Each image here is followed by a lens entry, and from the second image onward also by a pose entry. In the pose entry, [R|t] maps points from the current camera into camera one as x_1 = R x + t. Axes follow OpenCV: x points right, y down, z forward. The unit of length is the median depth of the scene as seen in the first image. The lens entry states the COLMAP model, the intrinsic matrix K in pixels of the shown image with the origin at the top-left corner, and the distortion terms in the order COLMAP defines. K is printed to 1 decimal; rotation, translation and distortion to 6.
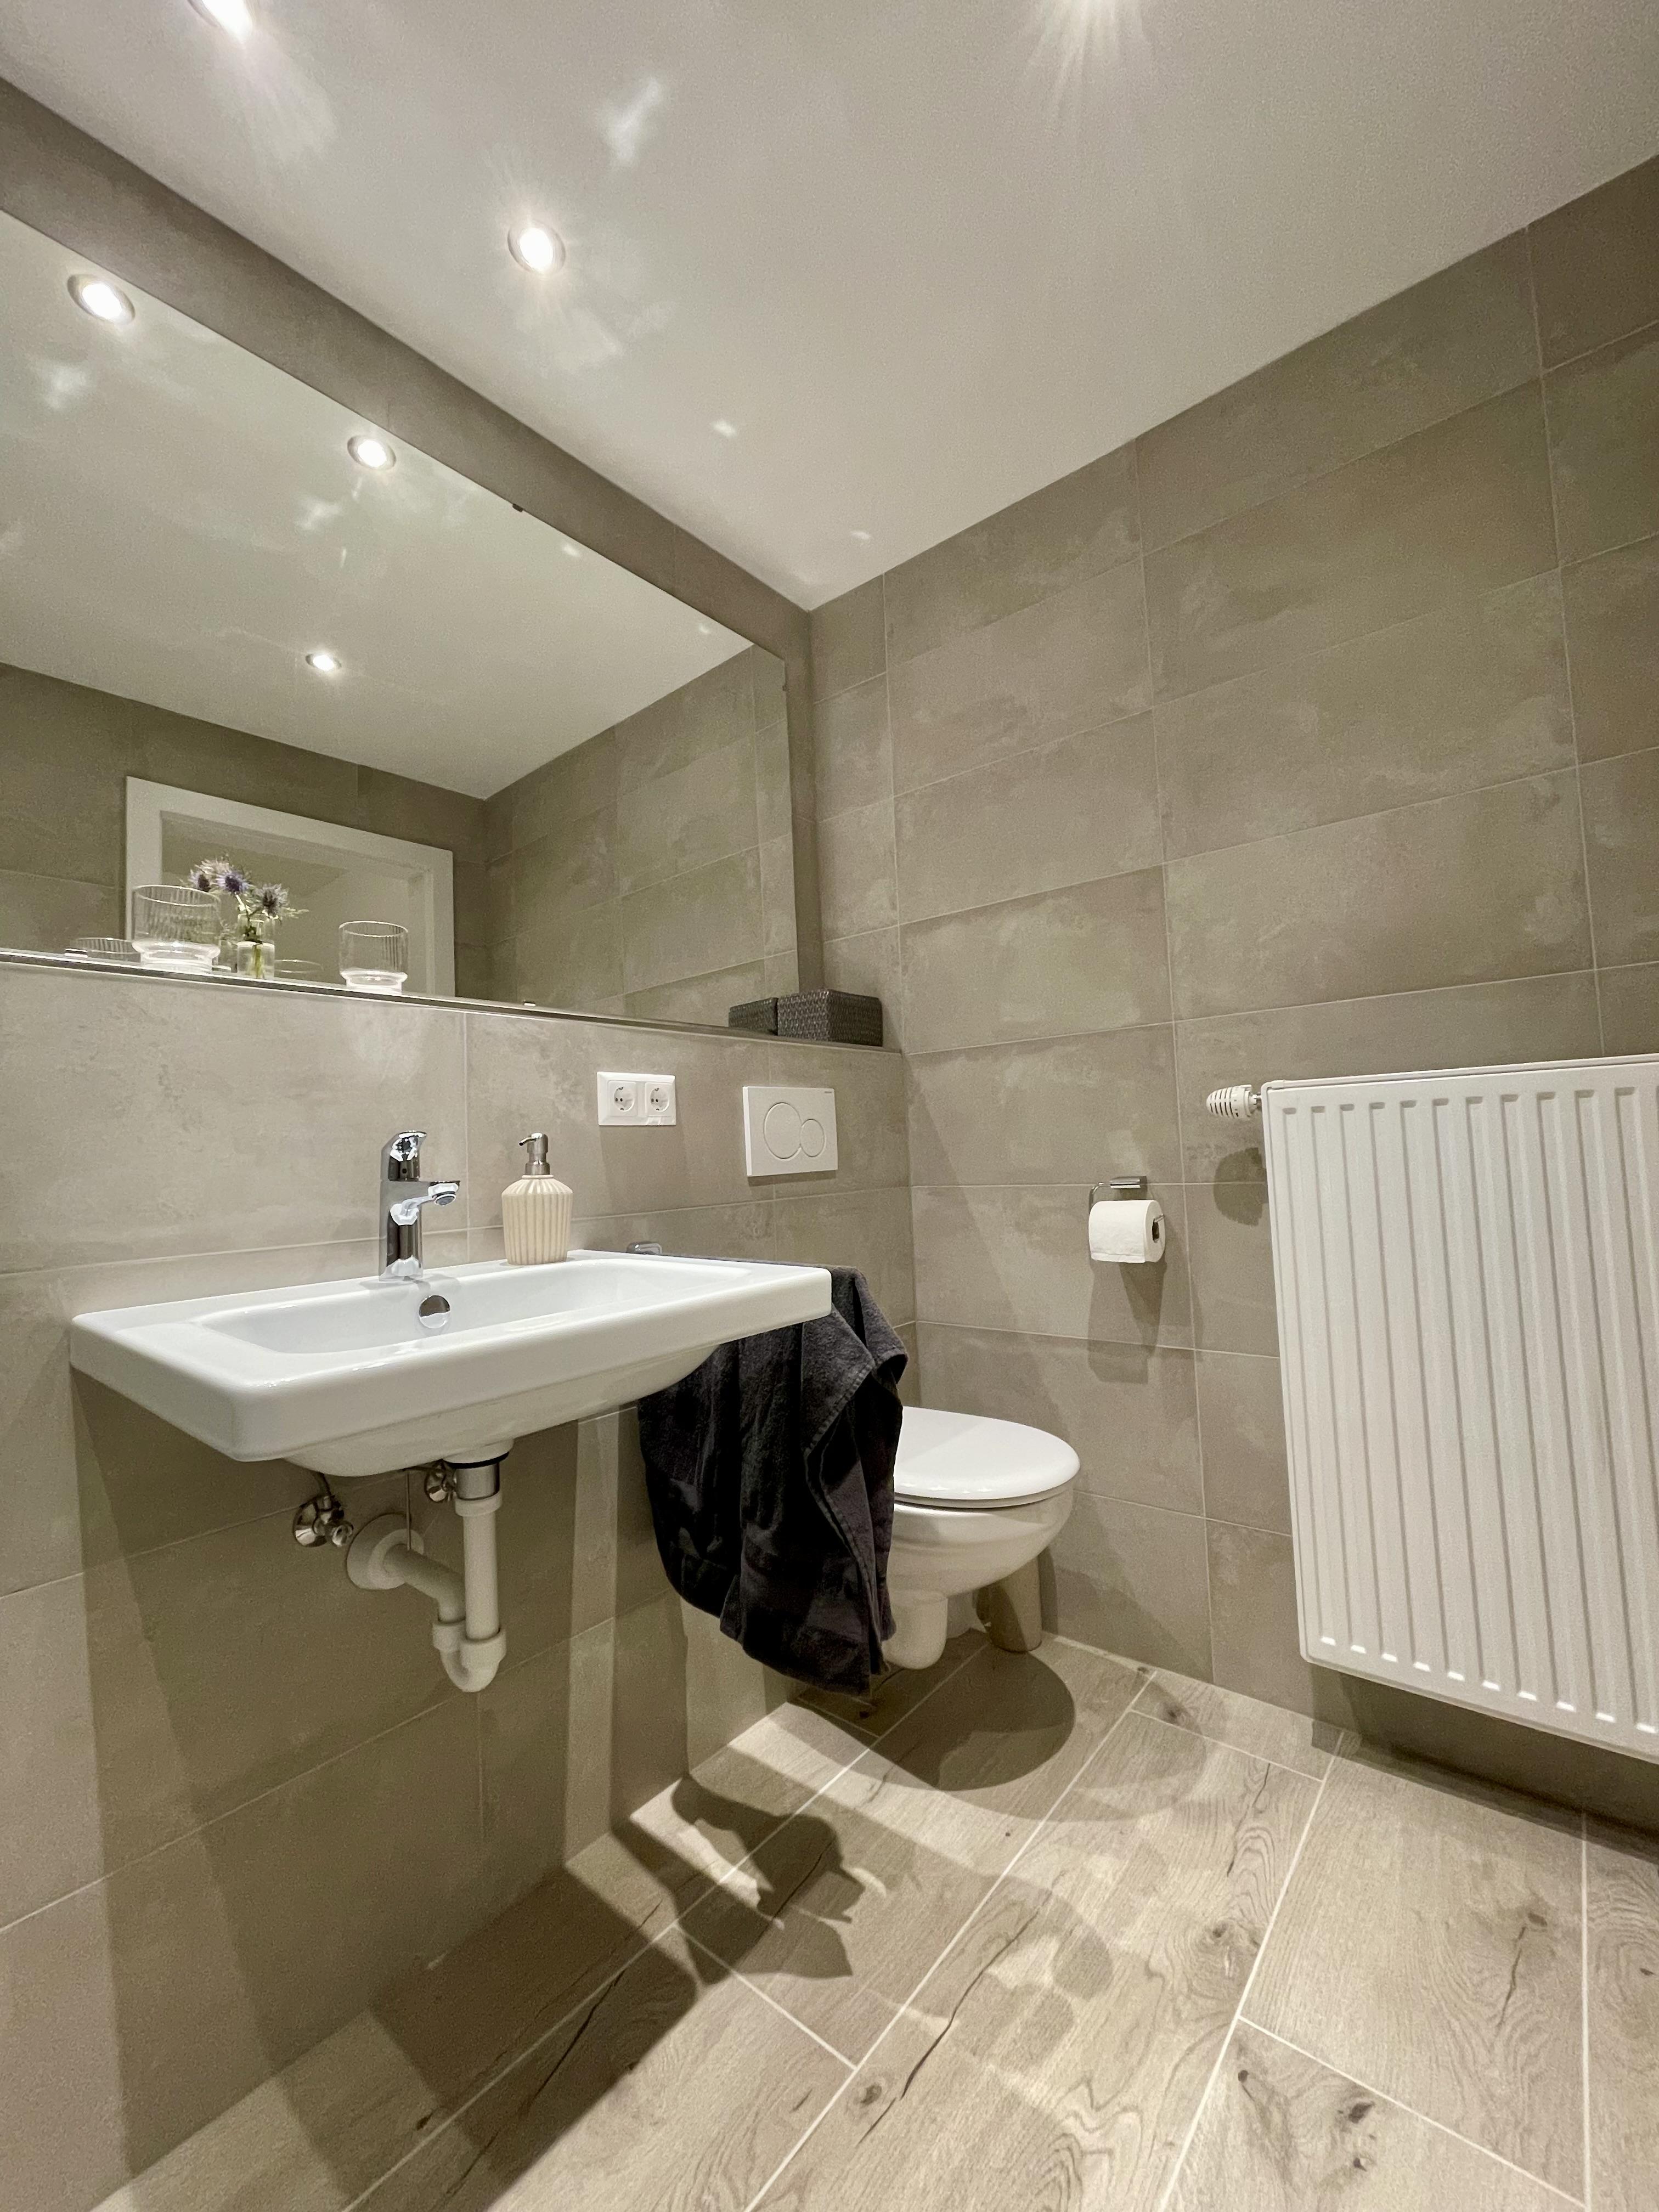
lens RADIAL K [[887.4, 0, 826.0], [0, 887.4, 1106.0], [0, 0, 1]] dist [-0.003582, 0.000617]
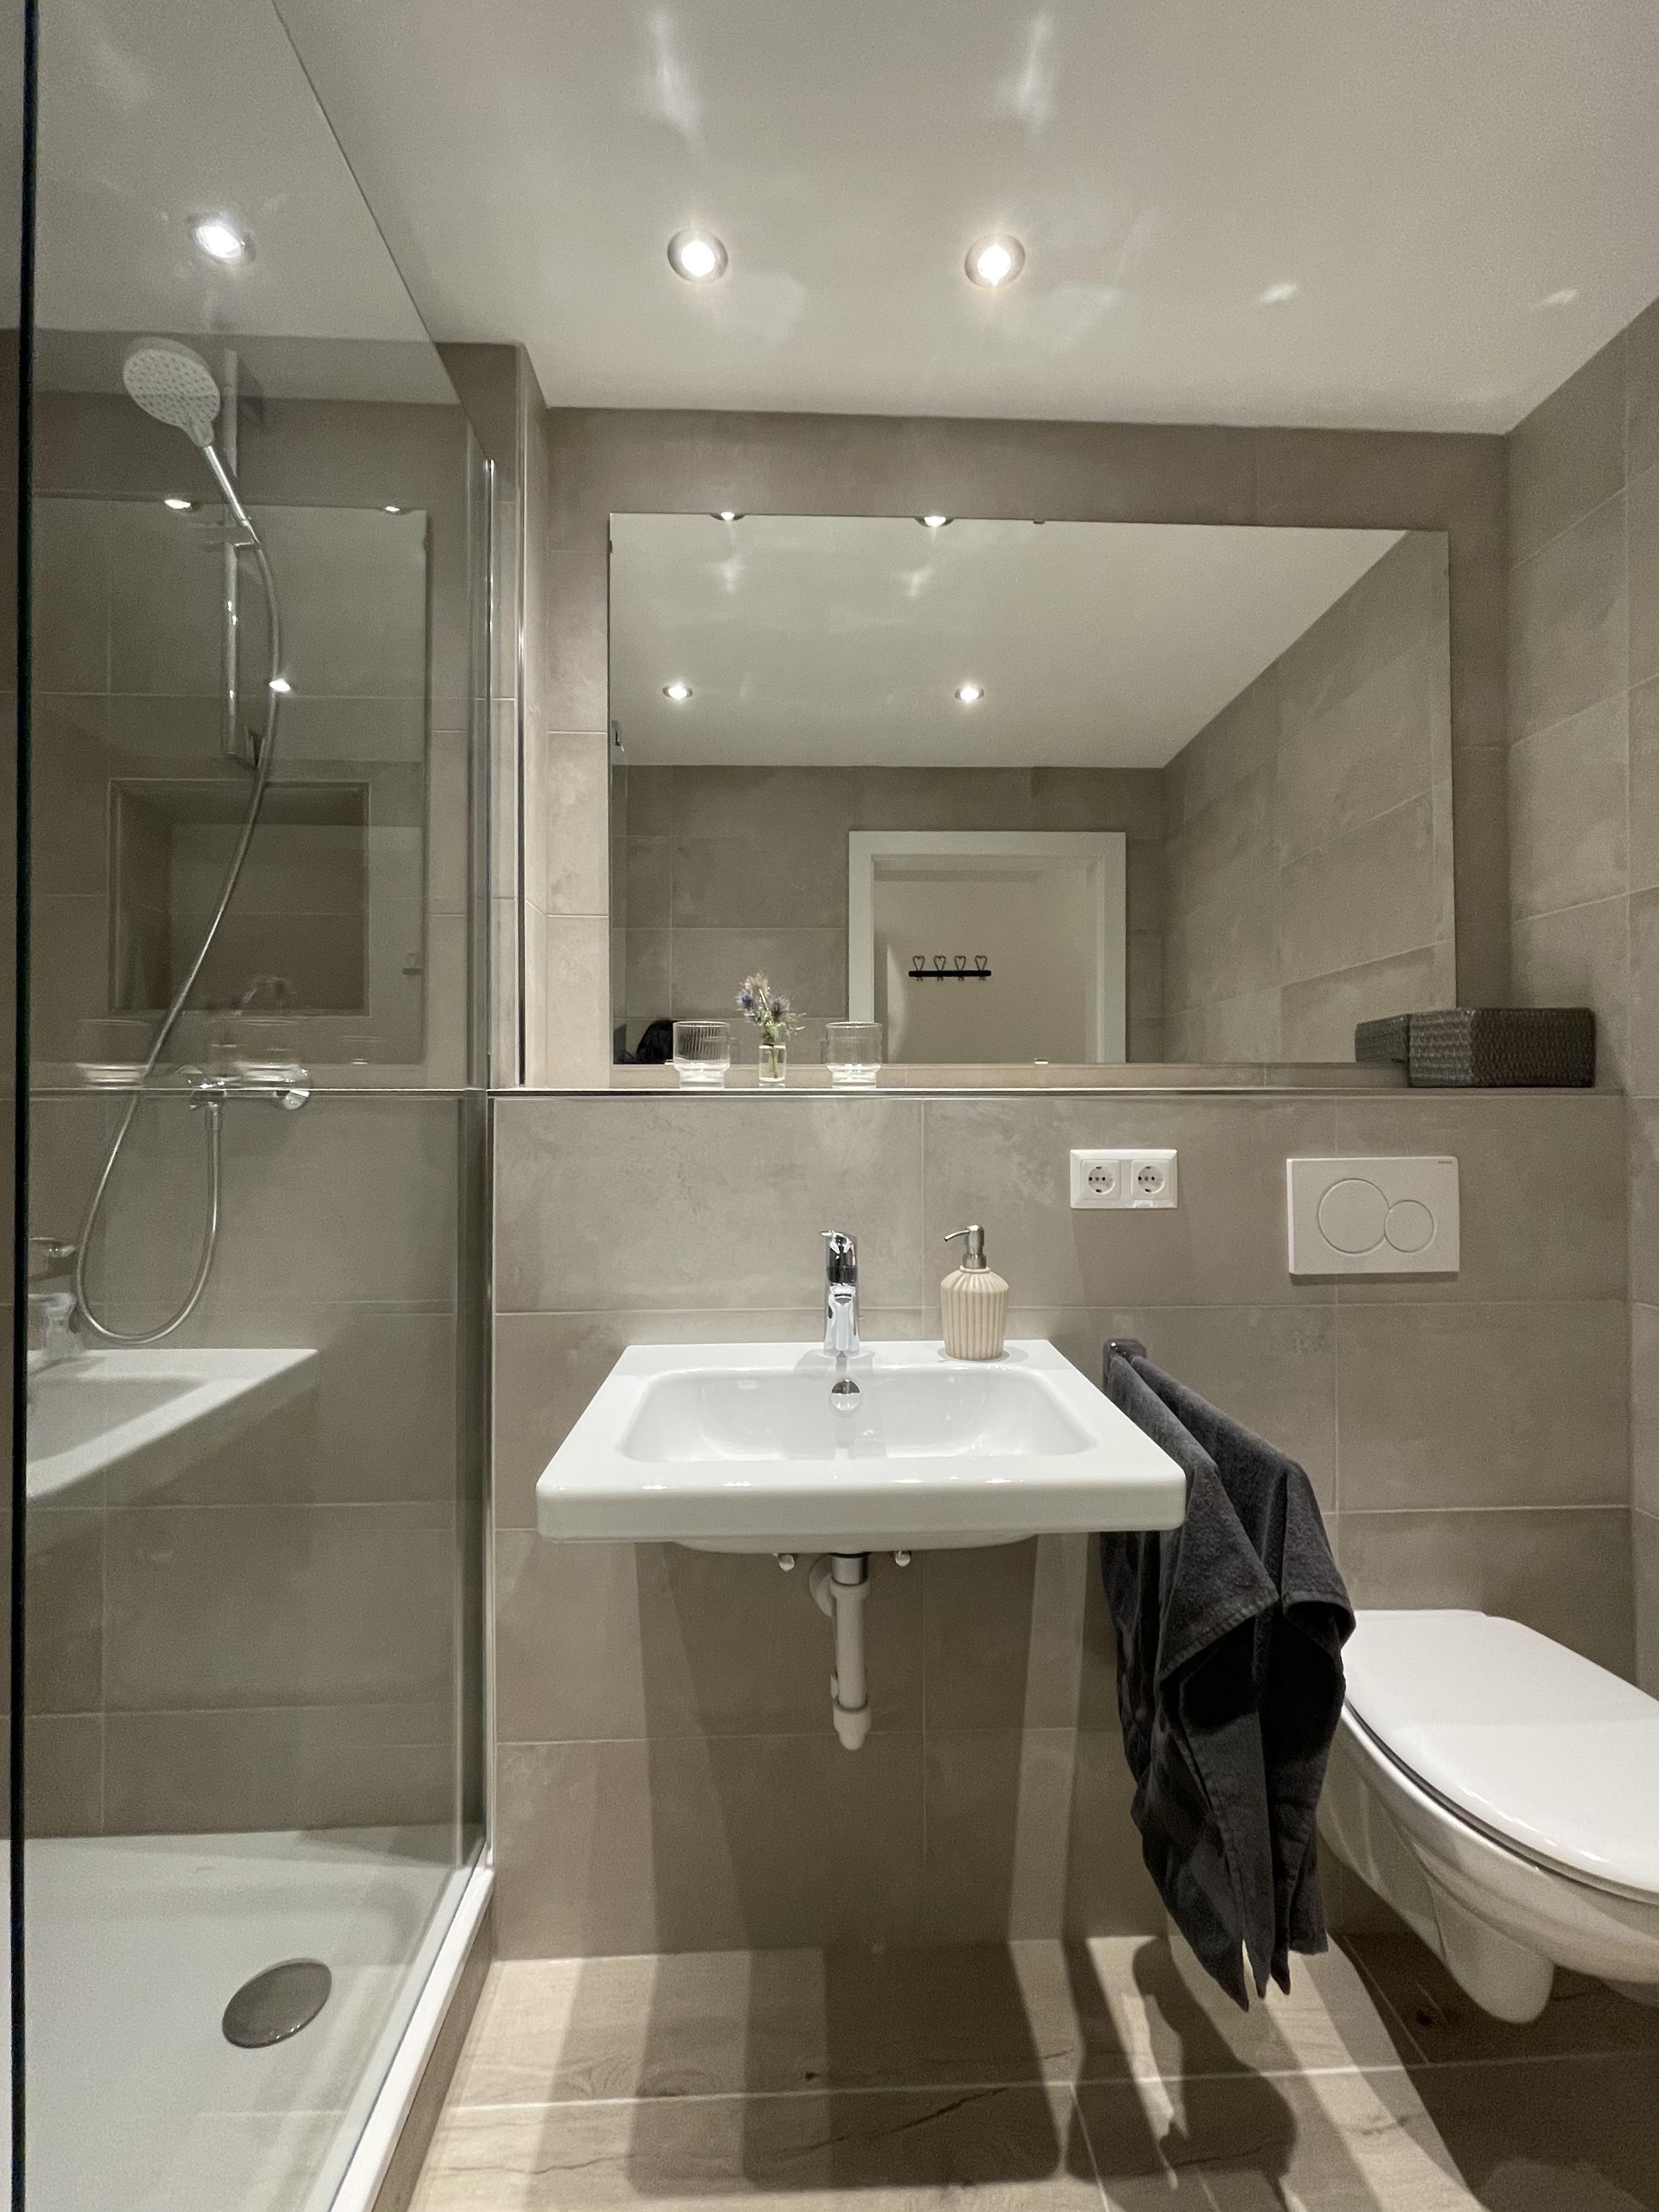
lens RADIAL K [[966.1, 0, 833.0], [0, 966.1, 1105.2], [0, 0, 1]] dist [0.000101, 0.000021]
pose [[0.674859, 0.037073, -0.737015, 0.320416], [0.013942, 0.997919, 0.062962, -0.155552], [0.737815, -0.052766, 0.672937, 0.150099]]
